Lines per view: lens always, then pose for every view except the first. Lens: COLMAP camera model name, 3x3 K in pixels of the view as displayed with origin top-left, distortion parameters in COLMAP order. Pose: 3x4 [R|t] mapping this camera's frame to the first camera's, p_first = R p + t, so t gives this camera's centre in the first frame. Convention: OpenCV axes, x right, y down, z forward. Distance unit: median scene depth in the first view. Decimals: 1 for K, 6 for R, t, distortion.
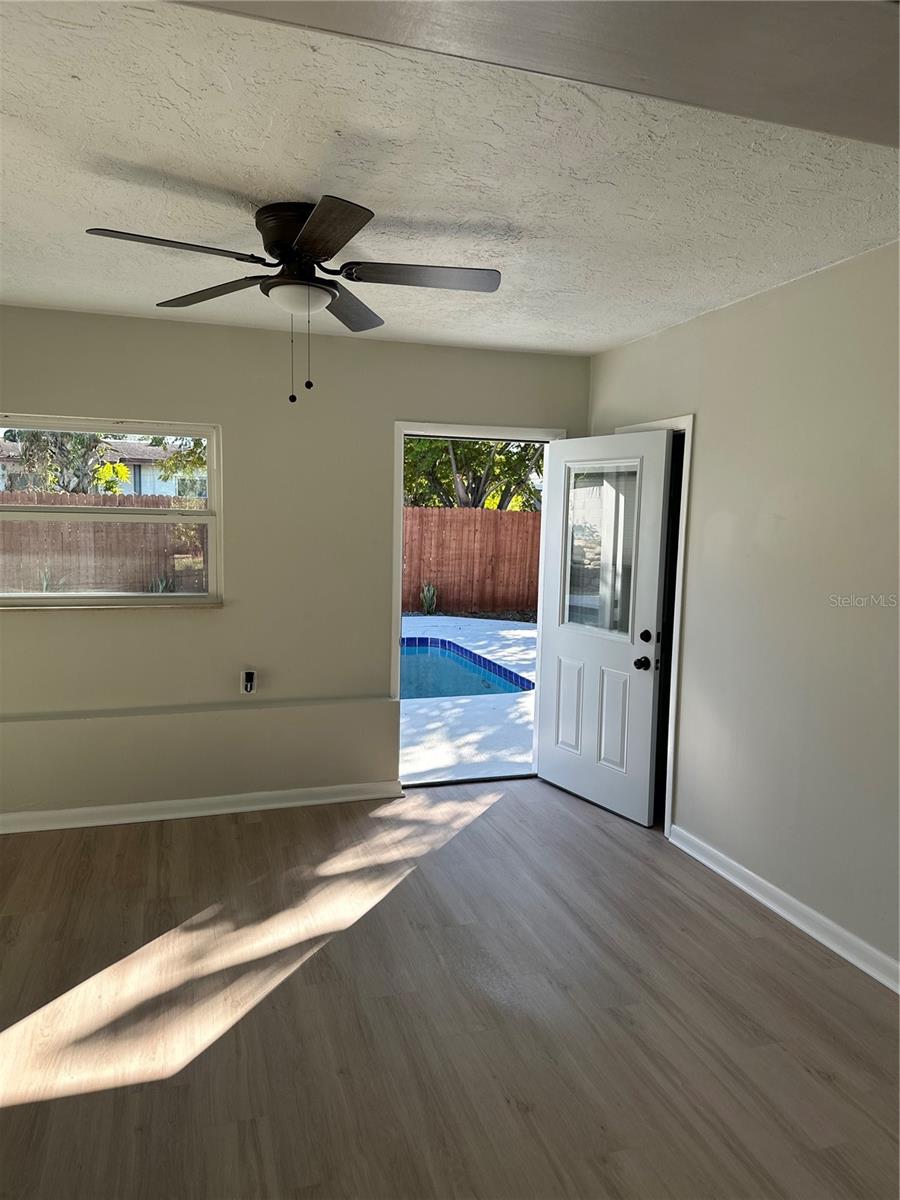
lens RADIAL K [[833.6, 0, 444.4], [0, 833.6, 603.0], [0, 0, 1]] dist [0.074022, -0.095061]
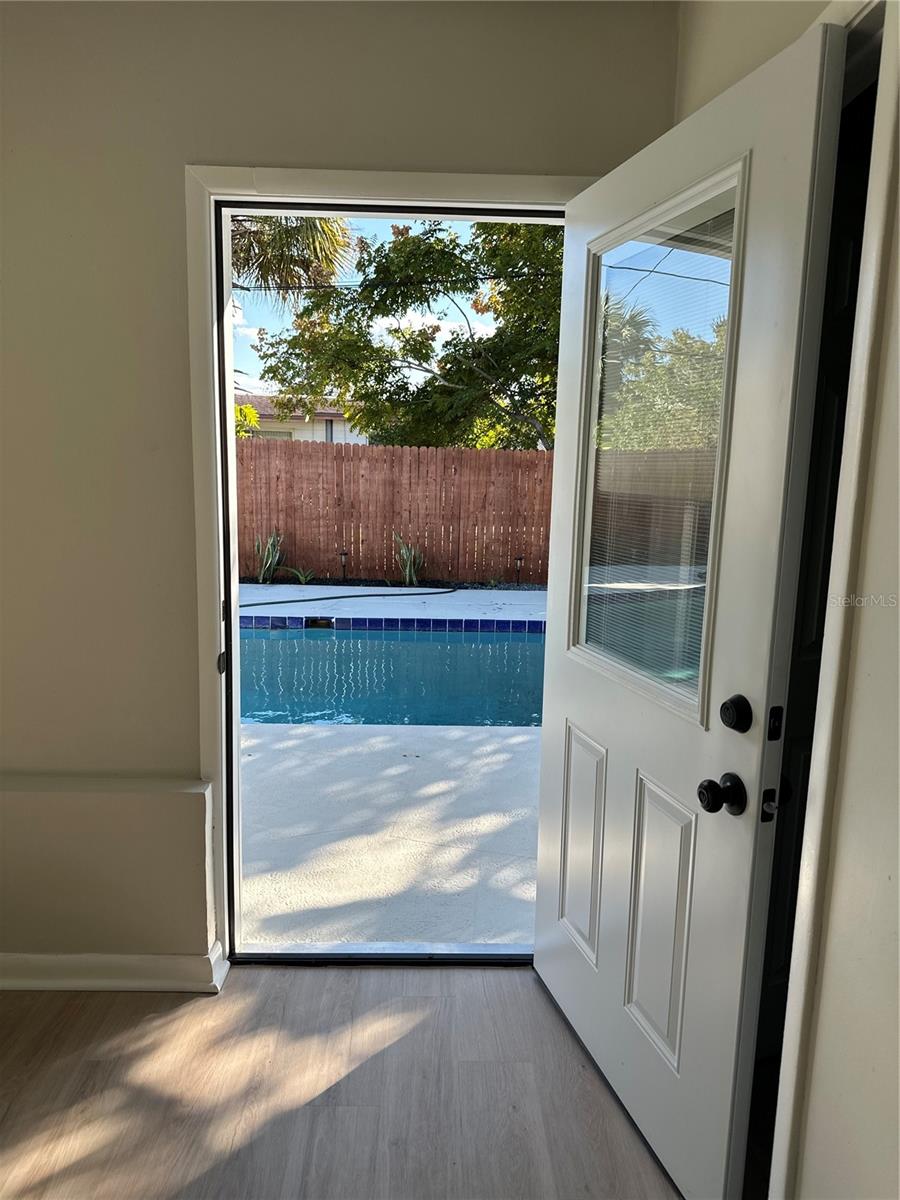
lens RADIAL K [[833.6, 0, 444.4], [0, 833.6, 603.0], [0, 0, 1]] dist [0.074022, -0.095061]
pose [[0.960244, 0.047148, -0.275153, 0.199246], [-0.035928, 0.998310, 0.045679, -0.014289], [0.276842, -0.033977, 0.960315, 0.590381]]
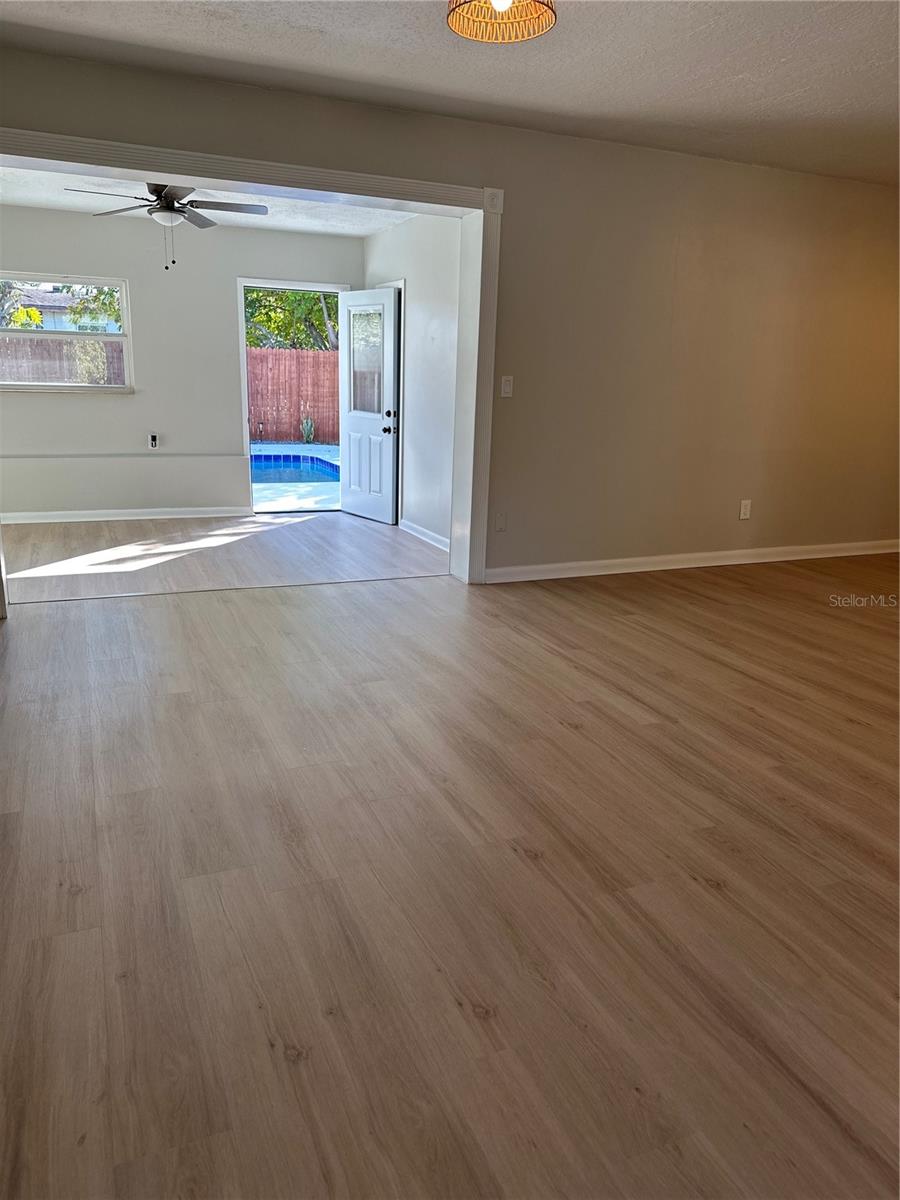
lens RADIAL K [[840.1, 0, 444.9], [0, 840.1, 618.2], [0, 0, 1]] dist [0.067275, -0.153140]
pose [[0.995313, -0.016251, 0.095328, 0.167487], [-0.000828, 0.984311, 0.176443, 0.135096], [-0.096700, -0.175695, 0.979684, -0.725559]]
